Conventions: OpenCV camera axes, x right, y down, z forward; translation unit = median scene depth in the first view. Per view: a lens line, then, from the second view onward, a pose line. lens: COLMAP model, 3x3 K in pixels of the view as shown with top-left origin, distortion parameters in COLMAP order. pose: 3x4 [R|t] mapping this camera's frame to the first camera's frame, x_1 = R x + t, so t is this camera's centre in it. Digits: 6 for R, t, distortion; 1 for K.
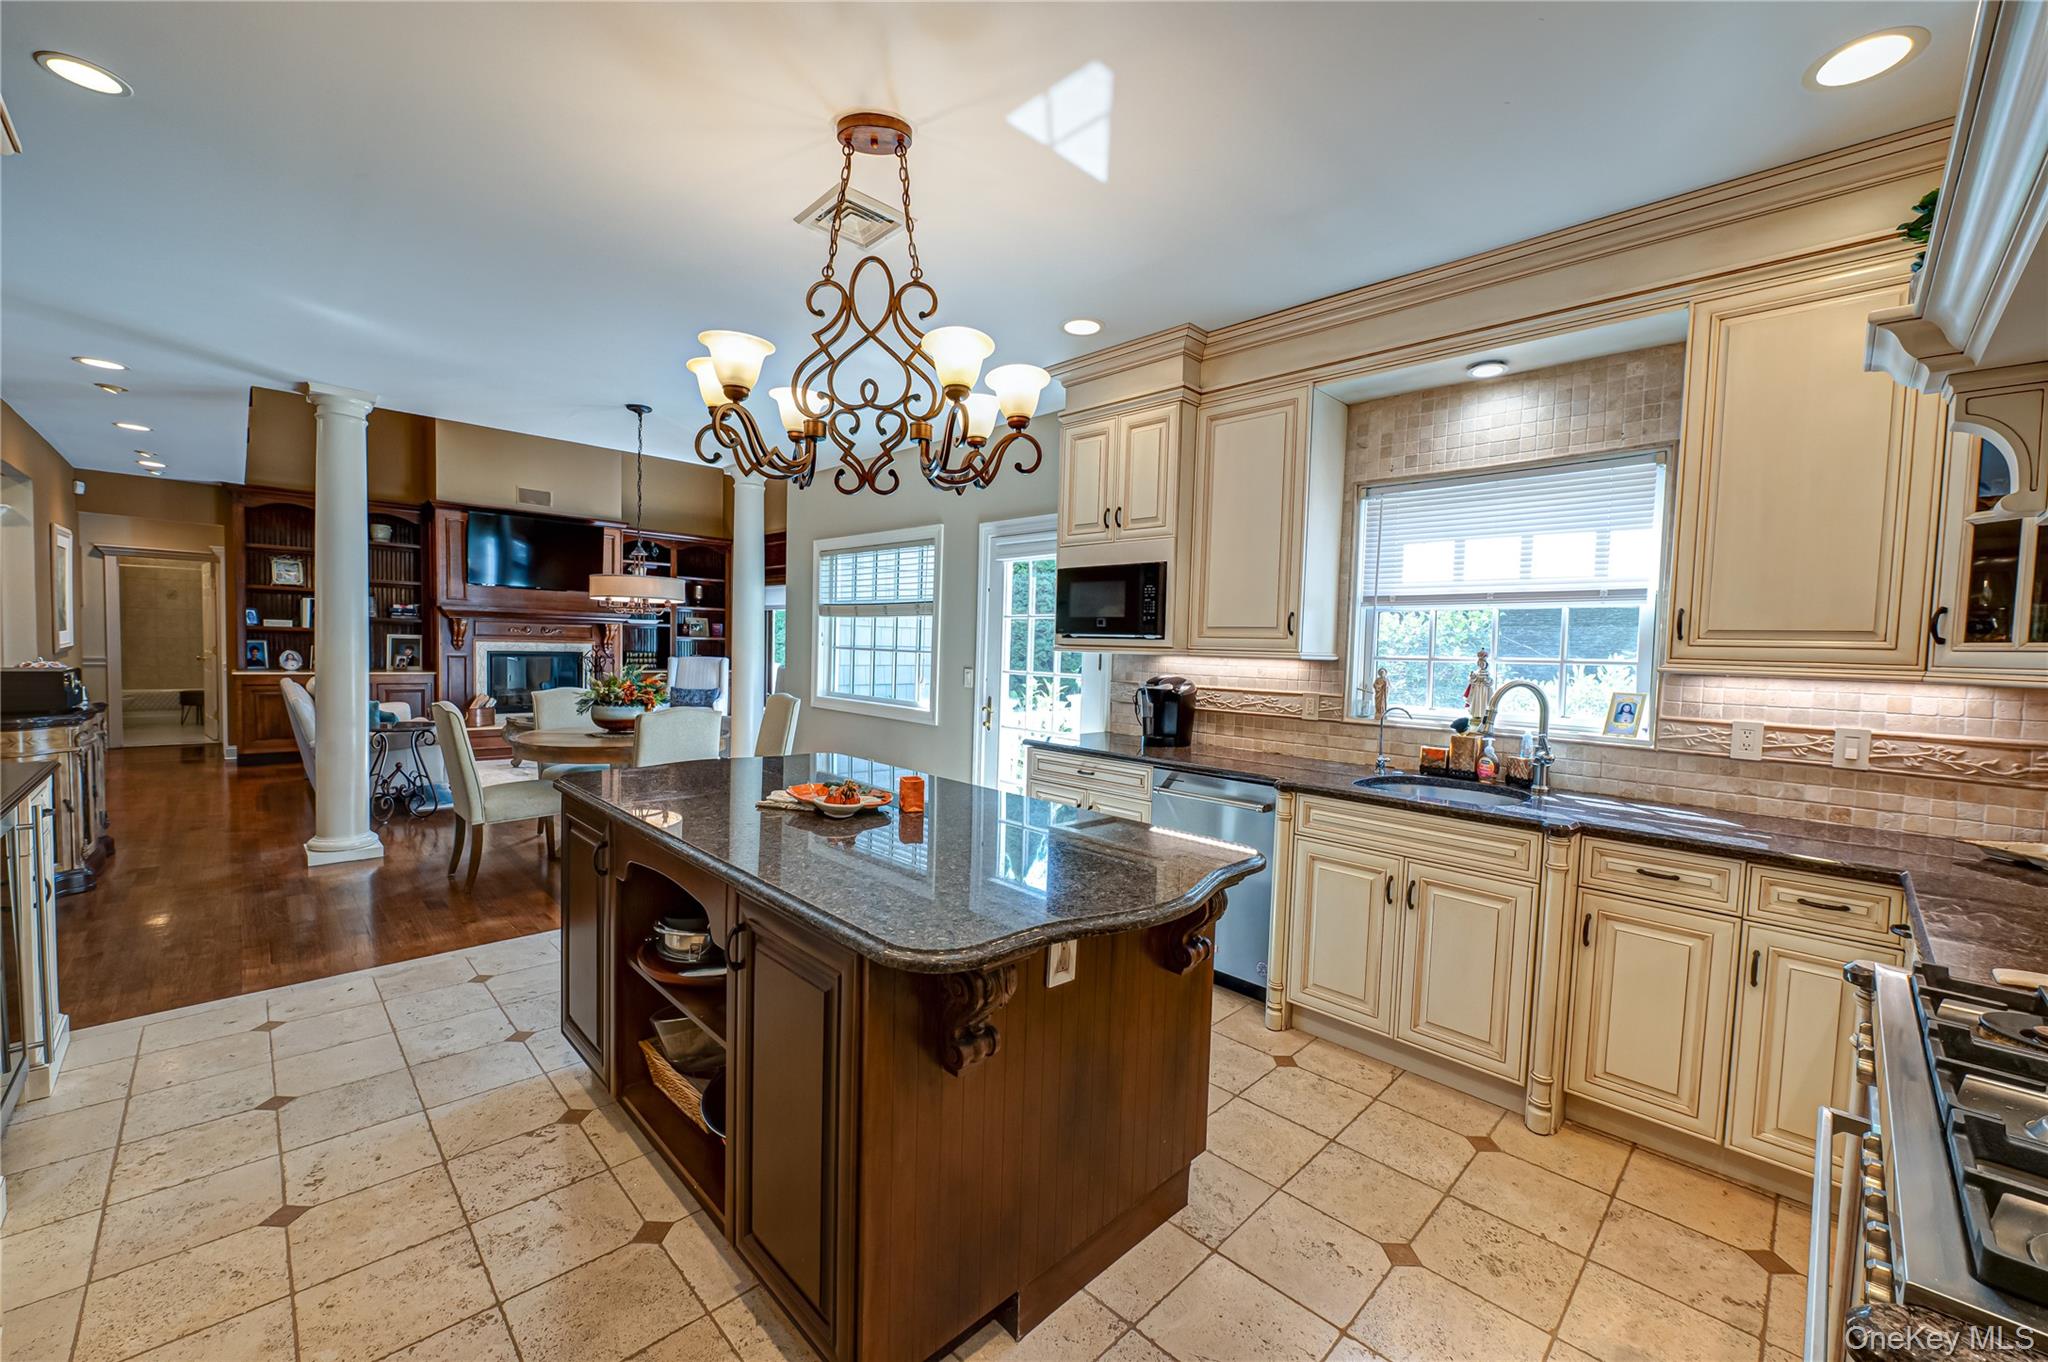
lens RADIAL K [[800.6, 0, 1032.4], [0, 800.6, 685.9], [0, 0, 1]] dist [-0.017933, -0.000559]
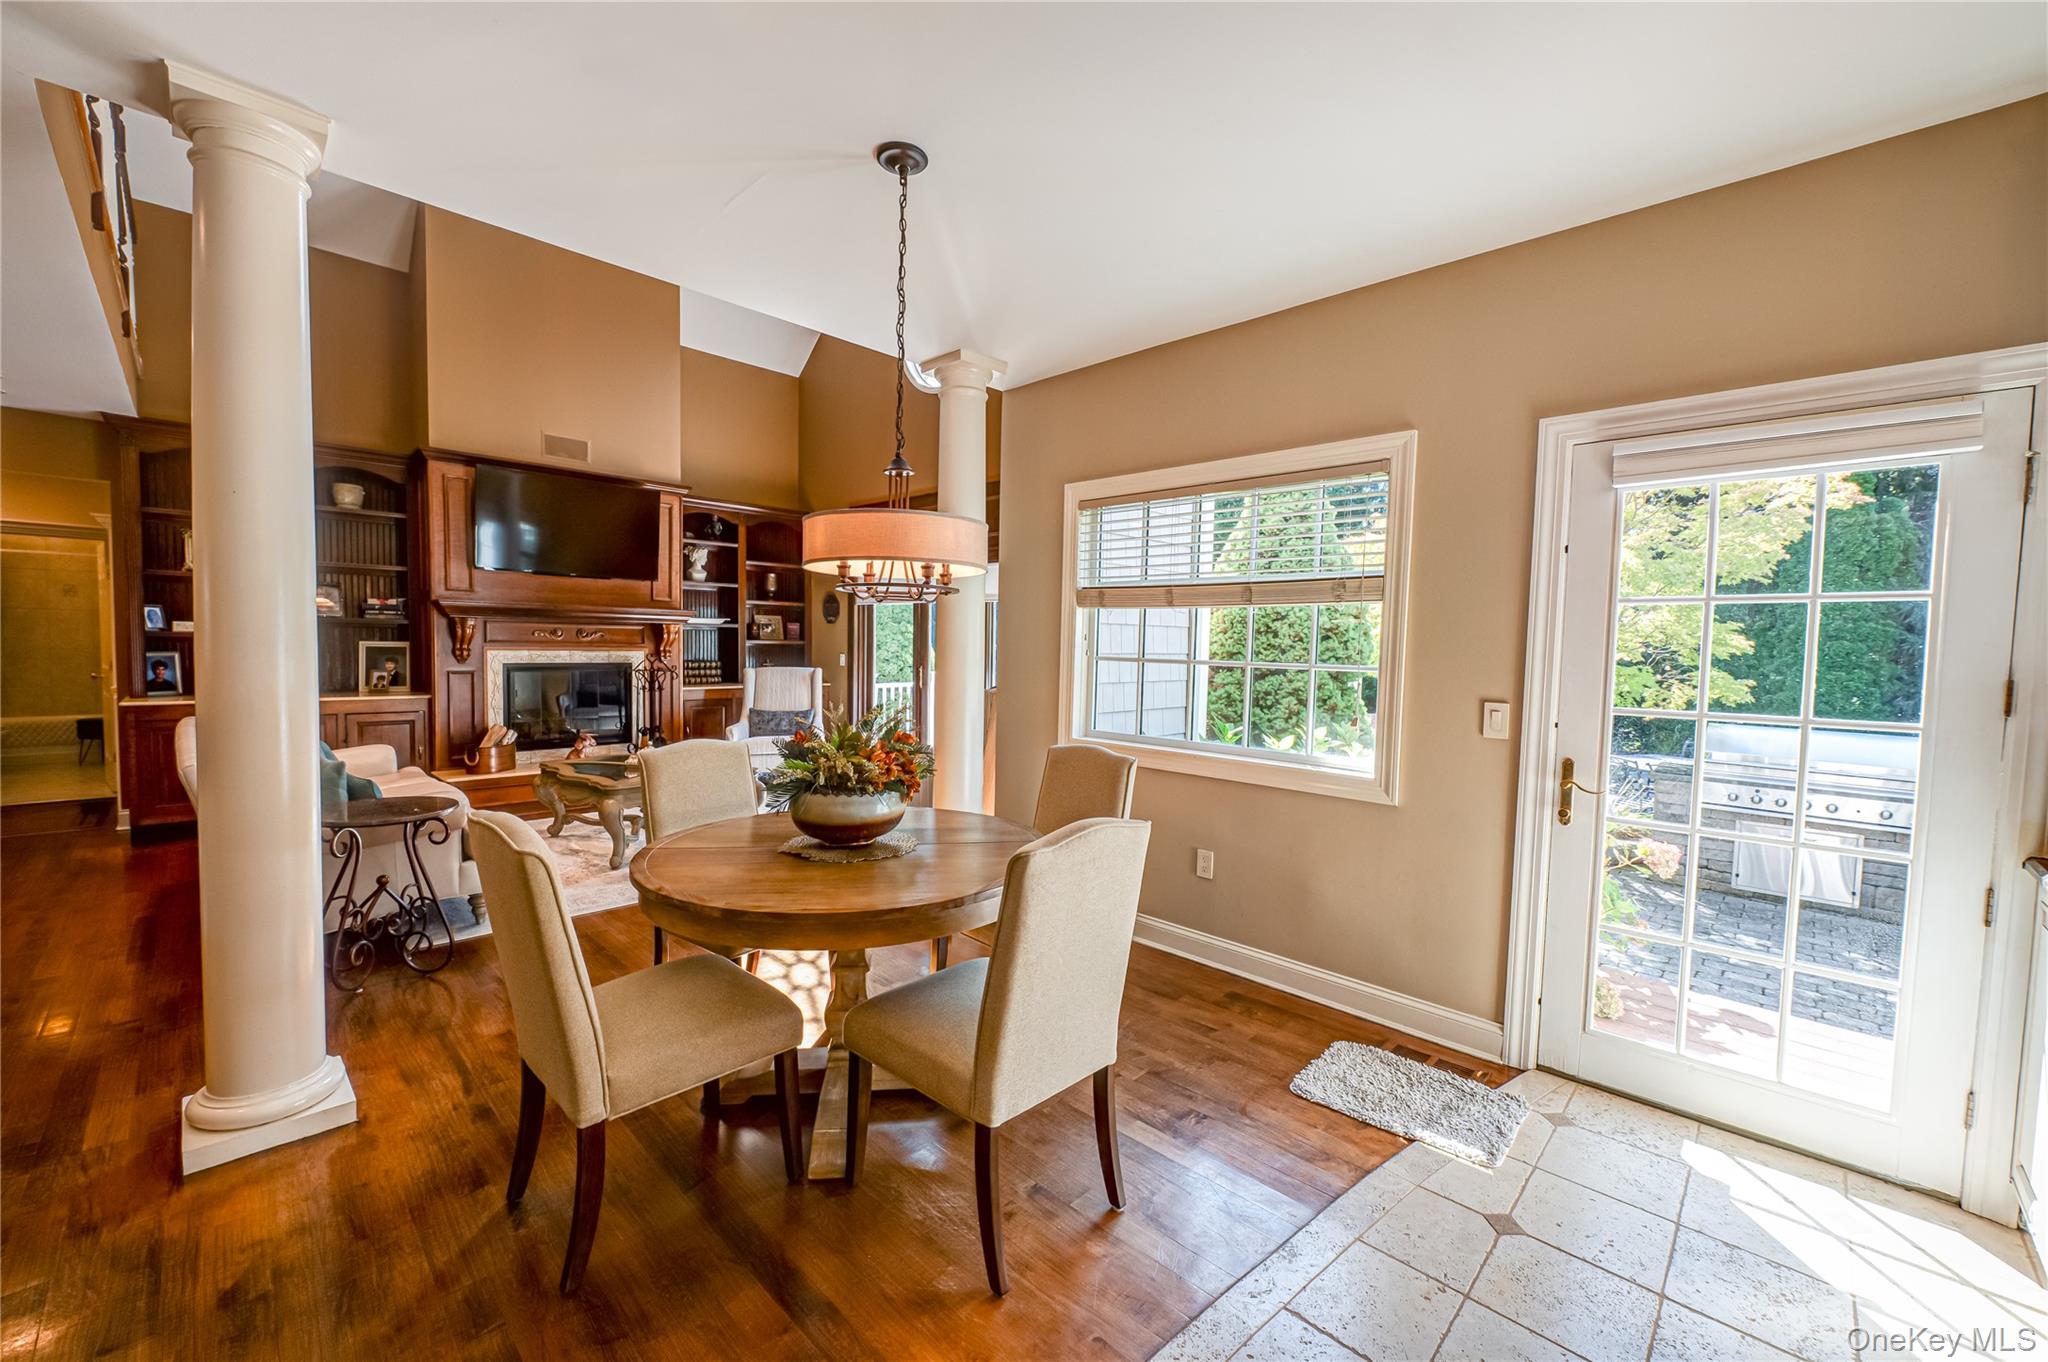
lens RADIAL K [[800.6, 0, 1037.0], [0, 800.6, 688.8], [0, 0, 1]] dist [-0.017933, -0.000559]
pose [[0.999705, -0.010057, 0.022130, -0.235379], [0.009931, 0.999934, 0.005794, -0.021724], [-0.022187, -0.005572, 0.999738, 0.291664]]
